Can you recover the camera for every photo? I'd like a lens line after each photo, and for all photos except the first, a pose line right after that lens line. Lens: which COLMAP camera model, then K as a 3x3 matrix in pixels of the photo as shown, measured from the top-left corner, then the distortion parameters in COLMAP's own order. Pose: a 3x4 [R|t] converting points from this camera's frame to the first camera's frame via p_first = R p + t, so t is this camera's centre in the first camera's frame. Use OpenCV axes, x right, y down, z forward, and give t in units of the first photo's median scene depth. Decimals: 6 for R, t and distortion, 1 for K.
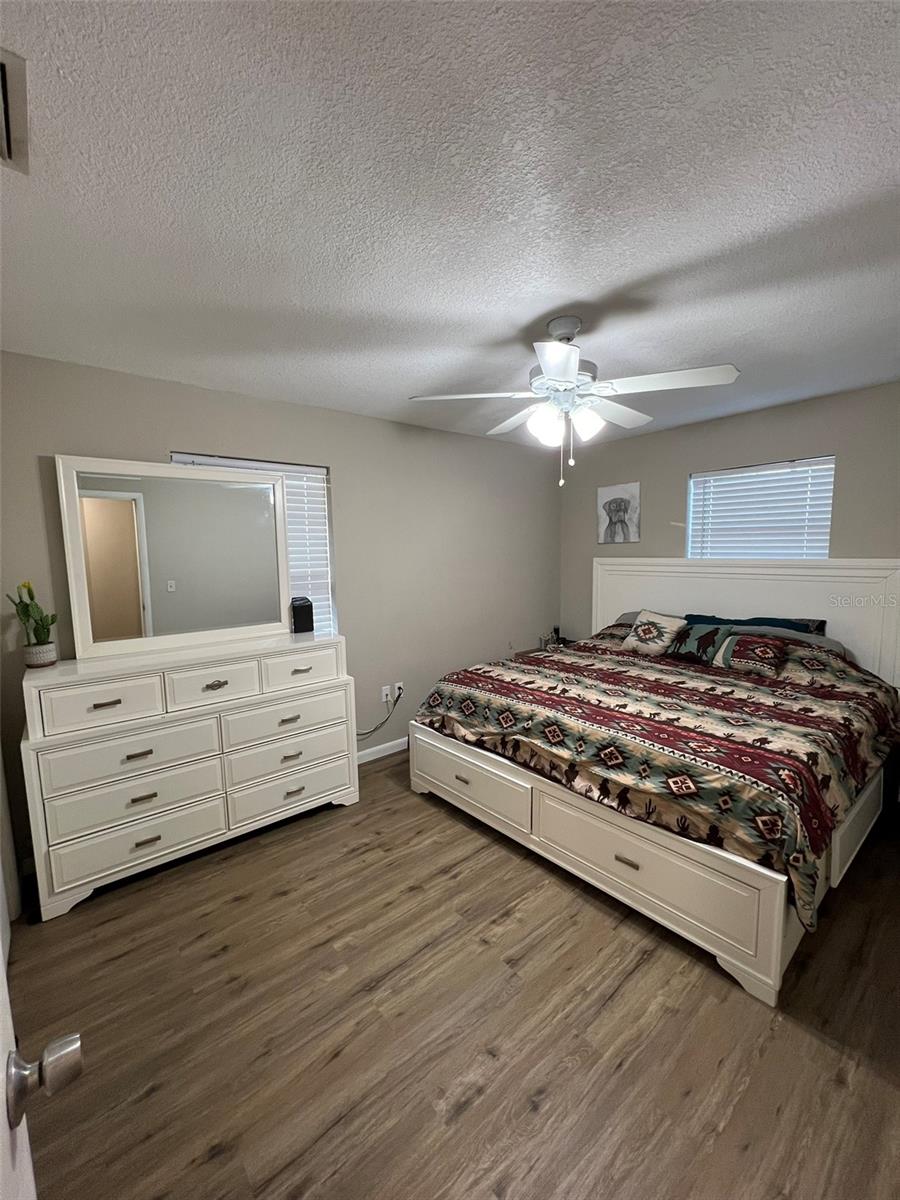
lens RADIAL K [[478.9, 0, 450.5], [0, 478.9, 602.9], [0, 0, 1]] dist [-0.002305, 0.000547]
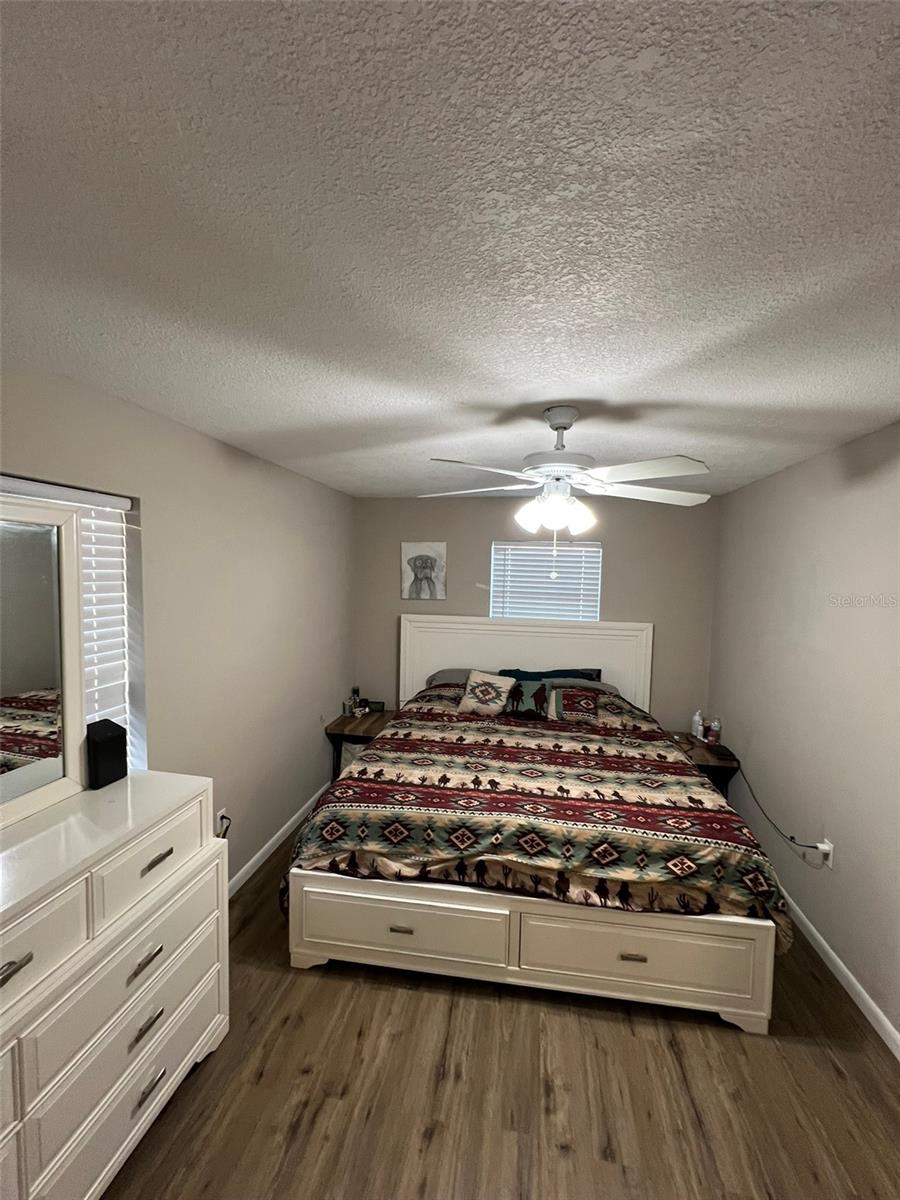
lens RADIAL K [[478.9, 0, 450.5], [0, 478.9, 602.9], [0, 0, 1]] dist [-0.002305, 0.000547]
pose [[0.759942, -0.008985, 0.649929, -0.465784], [0.038167, 0.998796, -0.030819, -0.153352], [-0.648870, 0.048226, 0.759370, 0.368109]]
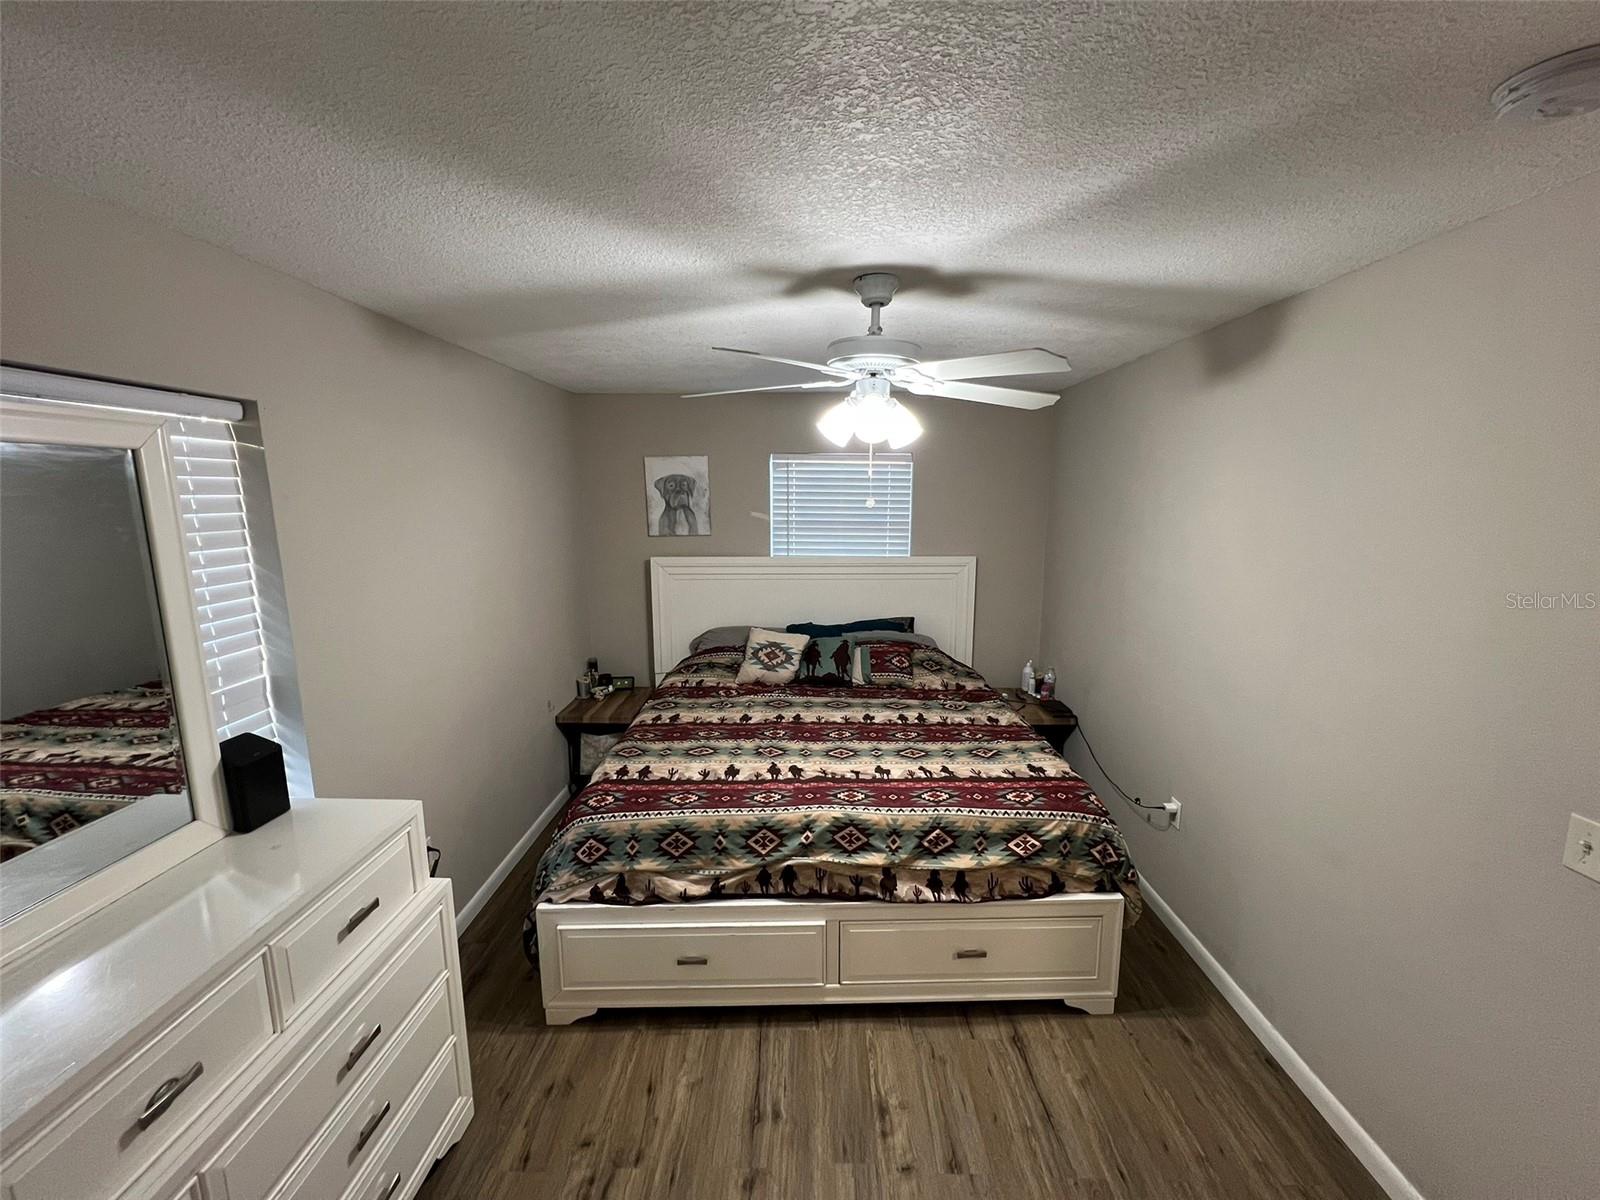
lens RADIAL K [[638.5, 0, 803.4], [0, 638.5, 600.5], [0, 0, 1]] dist [-0.002305, 0.000547]
pose [[0.645378, -0.111864, 0.755628, -0.505195], [0.075817, 0.993715, 0.082356, -0.167657], [-0.760091, 0.004139, 0.649803, 0.395286]]
